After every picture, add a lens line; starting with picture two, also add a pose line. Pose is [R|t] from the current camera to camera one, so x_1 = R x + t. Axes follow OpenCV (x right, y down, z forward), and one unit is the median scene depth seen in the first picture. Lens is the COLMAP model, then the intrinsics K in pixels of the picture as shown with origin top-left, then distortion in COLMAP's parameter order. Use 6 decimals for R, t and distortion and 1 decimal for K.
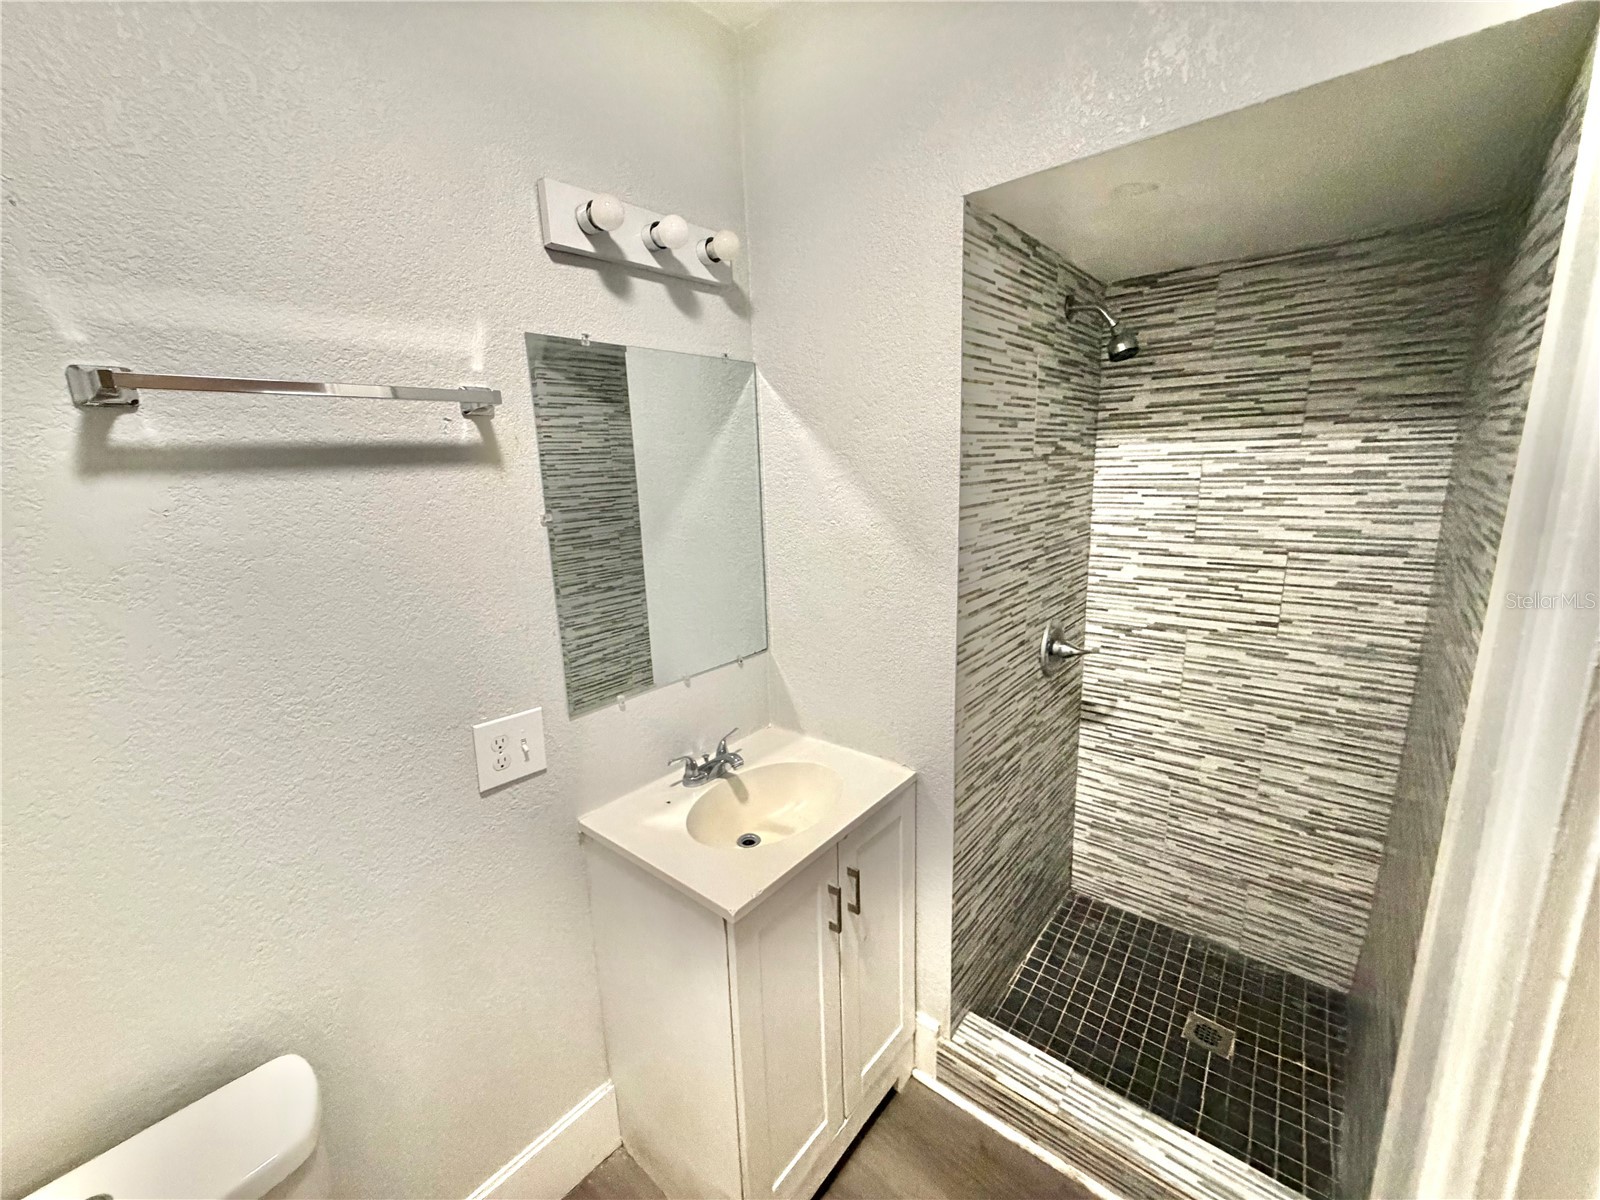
lens RADIAL K [[638.9, 0, 800.8], [0, 638.9, 592.8], [0, 0, 1]] dist [0.003574, 0.000327]
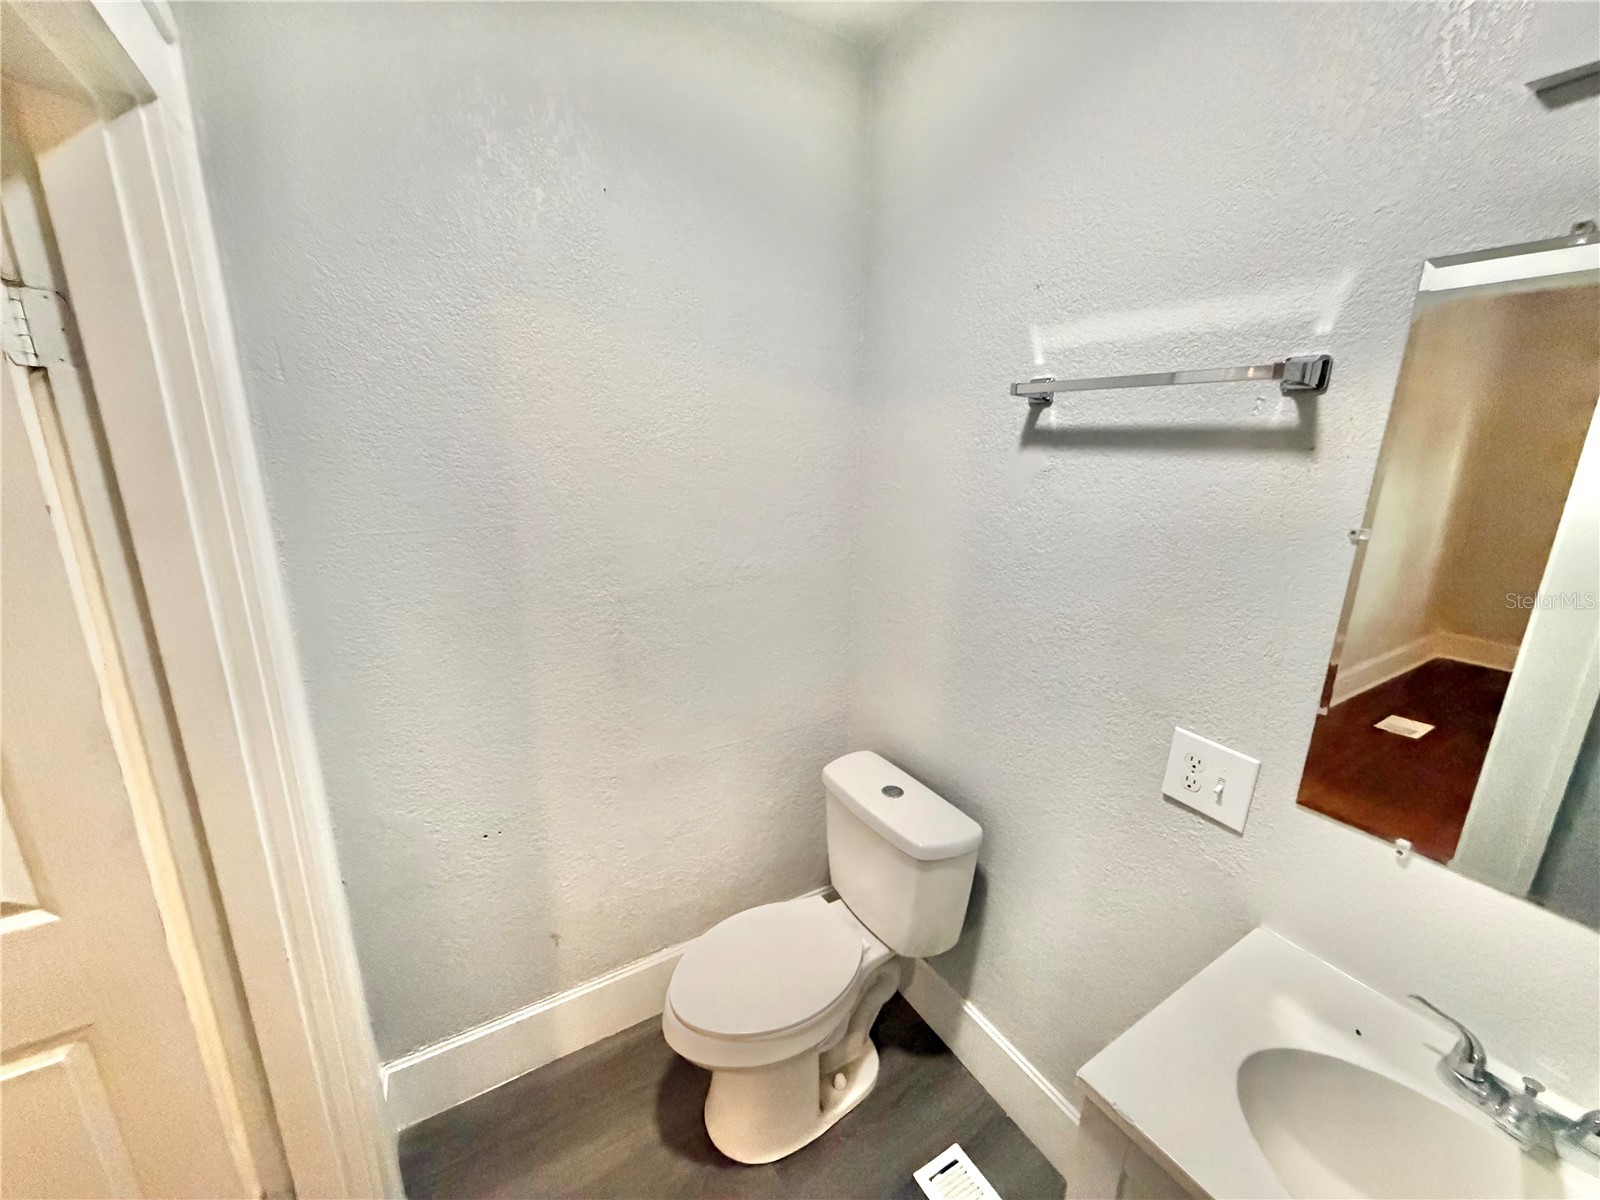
lens RADIAL K [[638.9, 0, 799.2], [0, 638.9, 605.1], [0, 0, 1]] dist [0.003574, 0.000327]
pose [[-0.309679, 0.275417, -0.910079, 0.501679], [-0.199424, 0.917030, 0.345379, -0.182929], [0.929693, 0.288448, -0.229060, 0.669821]]
